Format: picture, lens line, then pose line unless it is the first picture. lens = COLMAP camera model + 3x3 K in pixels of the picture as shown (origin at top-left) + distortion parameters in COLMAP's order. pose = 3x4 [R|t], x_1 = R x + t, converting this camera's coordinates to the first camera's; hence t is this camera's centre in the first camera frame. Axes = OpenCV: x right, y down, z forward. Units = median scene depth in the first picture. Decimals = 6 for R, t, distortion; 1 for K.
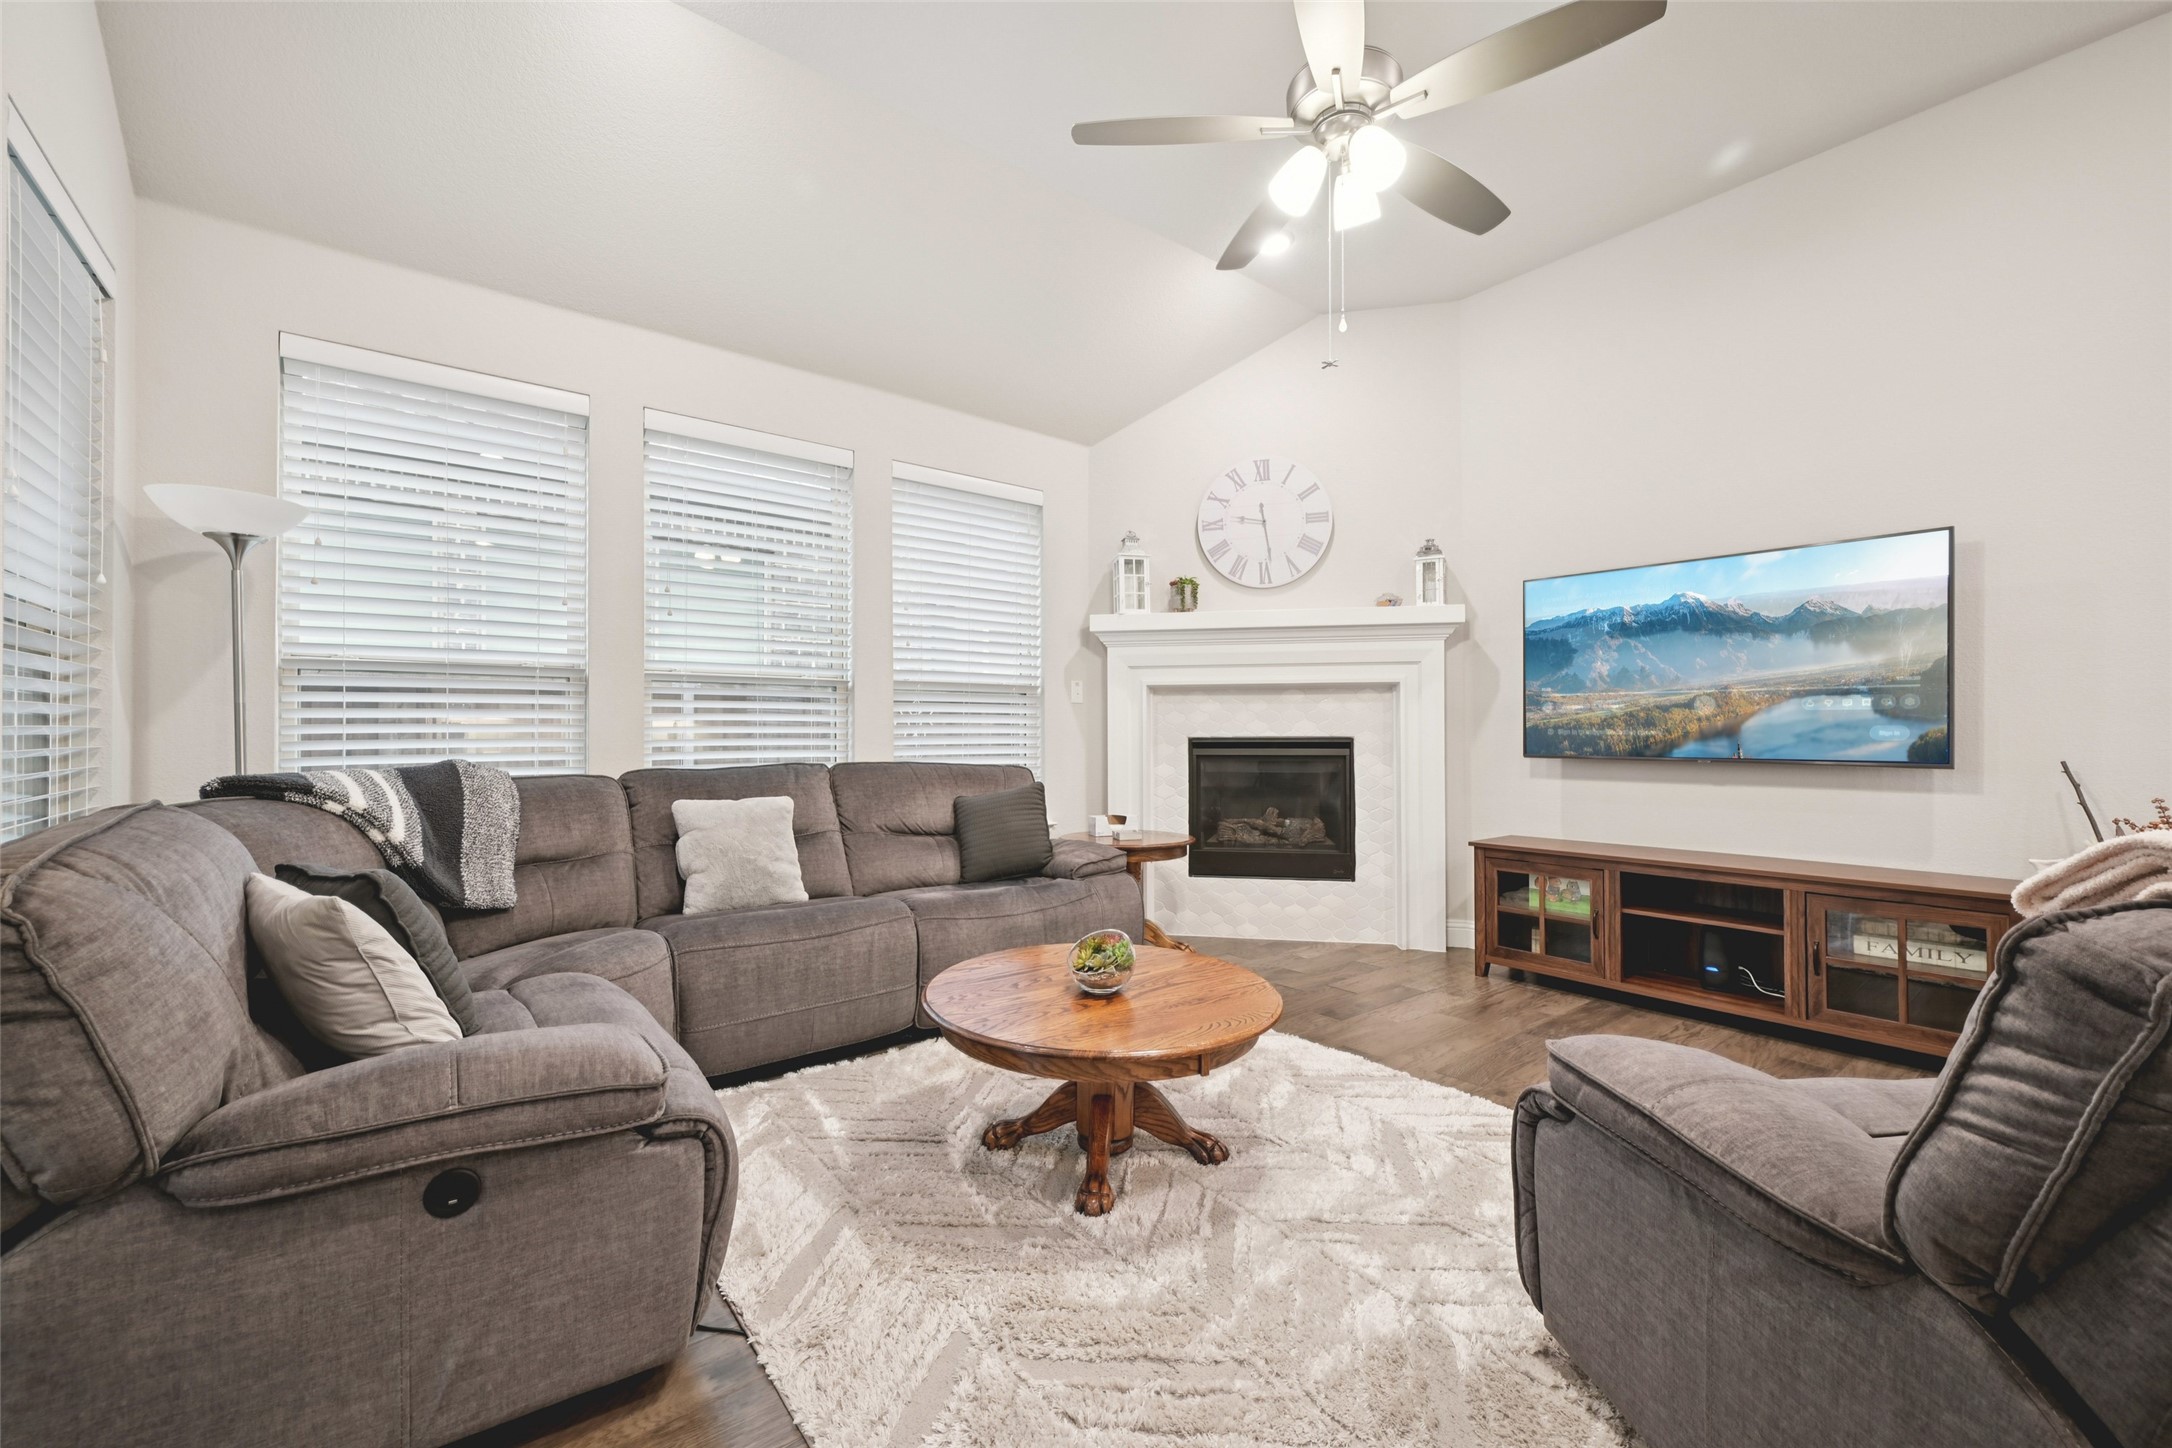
lens RADIAL K [[858.4, 0, 1086.0], [0, 858.4, 724.0], [0, 0, 1]] dist [-0.000125, 0.000077]
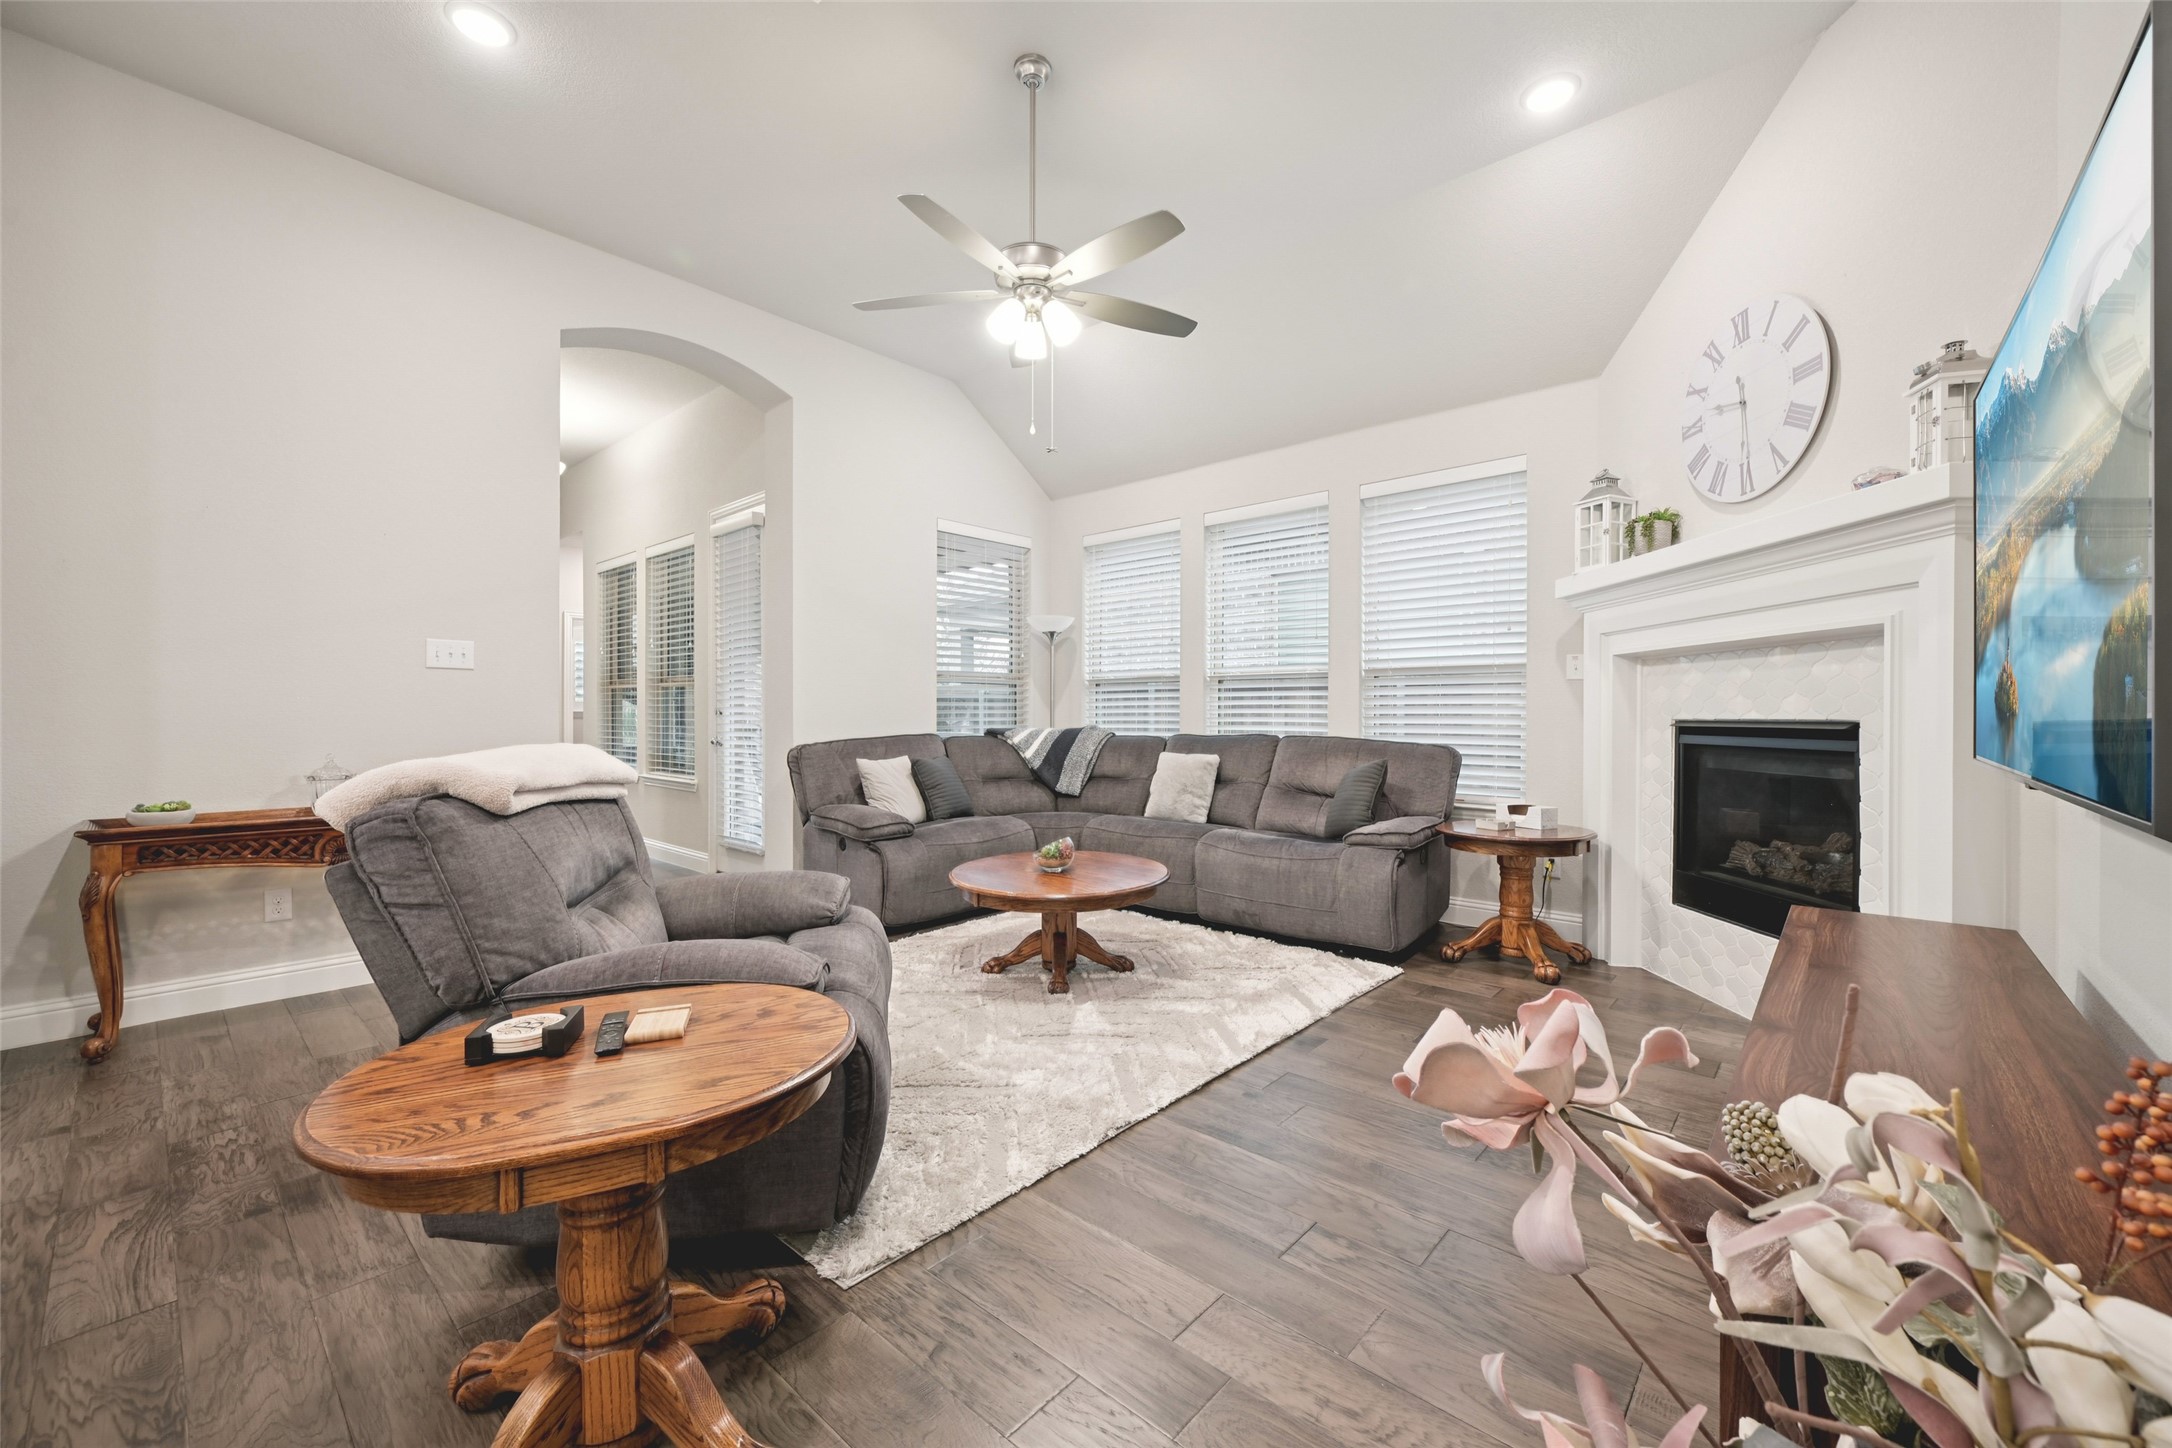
lens RADIAL K [[854.2, 0, 1093.6], [0, 854.2, 718.6], [0, 0, 1]] dist [-0.001084, 0.000067]
pose [[0.171944, 0.006627, -0.985084, 0.821484], [0.010394, 0.999910, 0.008541, 0.002922], [0.985052, -0.011708, 0.171860, 0.392761]]
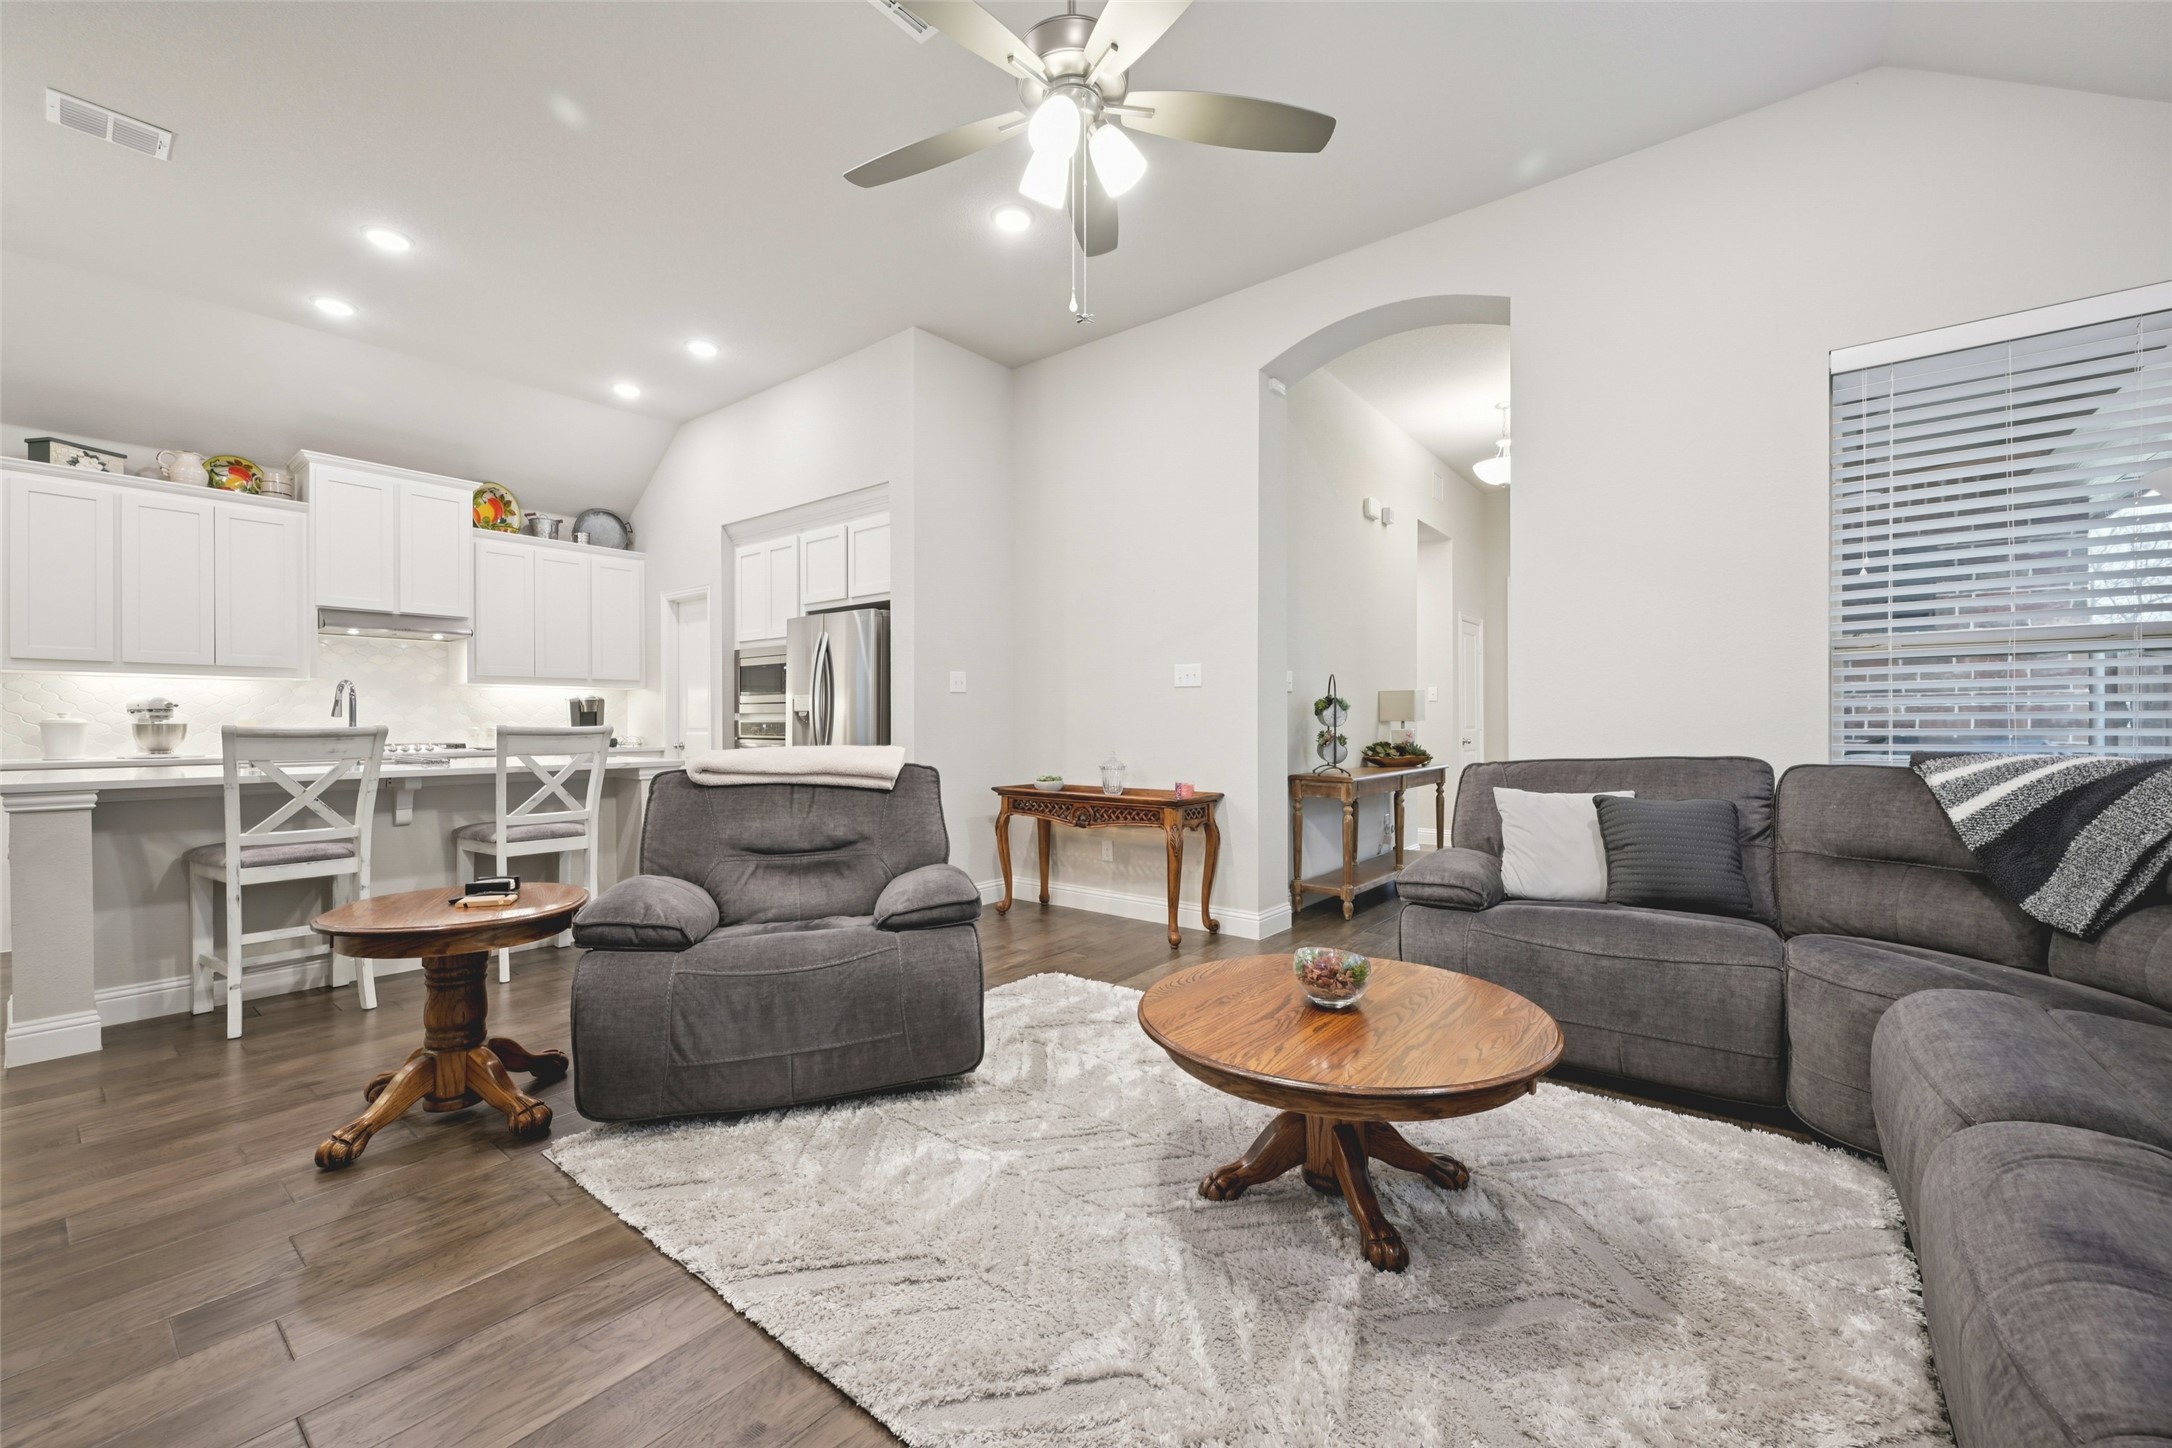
lens RADIAL K [[858.4, 0, 1086.0], [0, 858.4, 724.0], [0, 0, 1]] dist [-0.000125, 0.000077]
pose [[-0.973947, 0.004108, -0.226739, 0.246099], [0.006314, 0.999940, -0.009002, 0.008235], [0.226688, -0.010199, -0.973914, 0.910503]]
